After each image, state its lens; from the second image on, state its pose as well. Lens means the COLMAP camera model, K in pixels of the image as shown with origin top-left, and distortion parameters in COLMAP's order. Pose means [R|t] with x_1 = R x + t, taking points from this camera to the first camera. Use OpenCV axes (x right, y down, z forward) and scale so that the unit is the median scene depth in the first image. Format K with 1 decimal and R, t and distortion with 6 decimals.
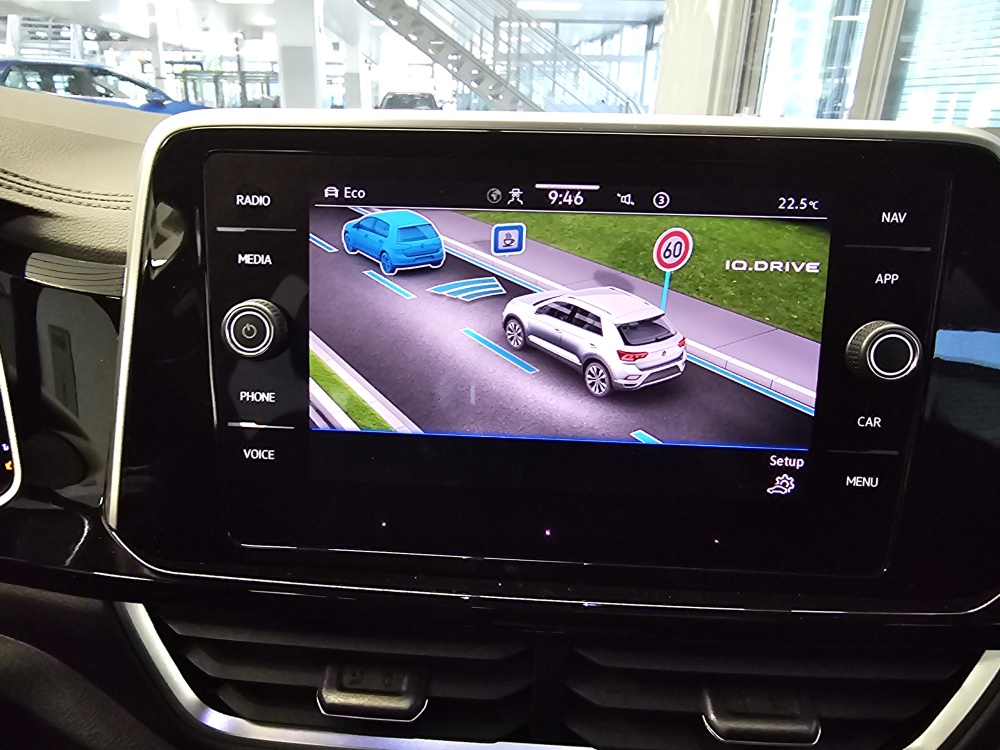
lens RADIAL K [[673.1, 0, 467.0], [0, 673.1, 370.3], [0, 0, 1]] dist [0.000585, -0.002292]
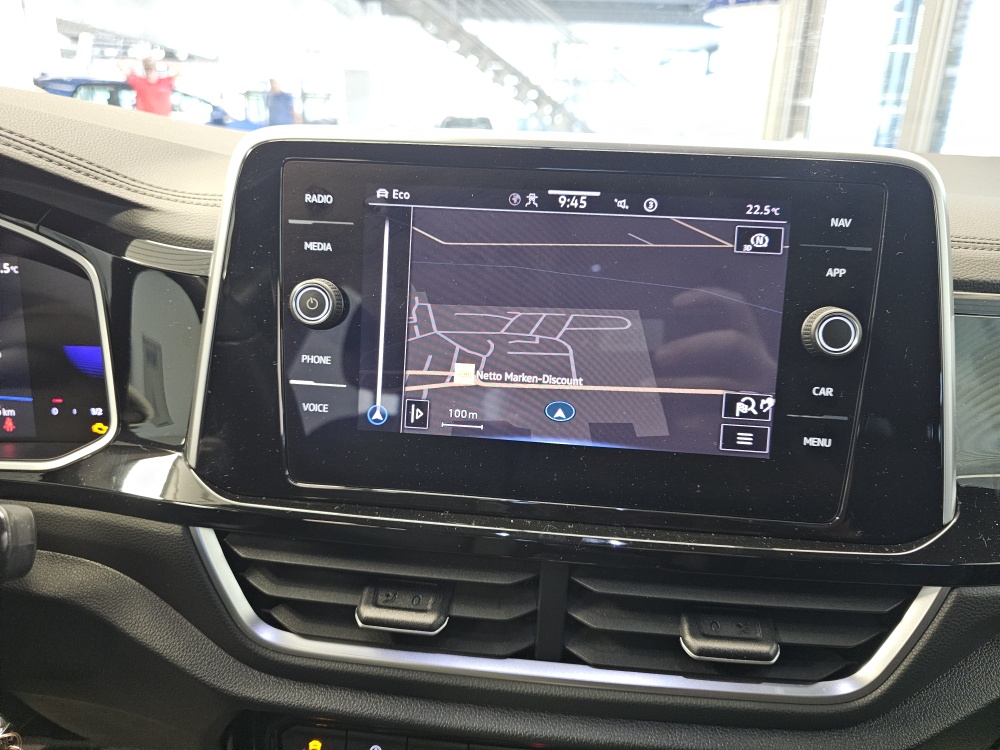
lens RADIAL K [[684.1, 0, 502.4], [0, 684.1, 358.9], [0, 0, 1]] dist [0.013306, -0.033987]
pose [[0.999386, 0.025323, -0.024228, 0.053666], [-0.026486, 0.998451, -0.048925, 0.089519], [0.022951, 0.049536, 0.998509, -0.223249]]
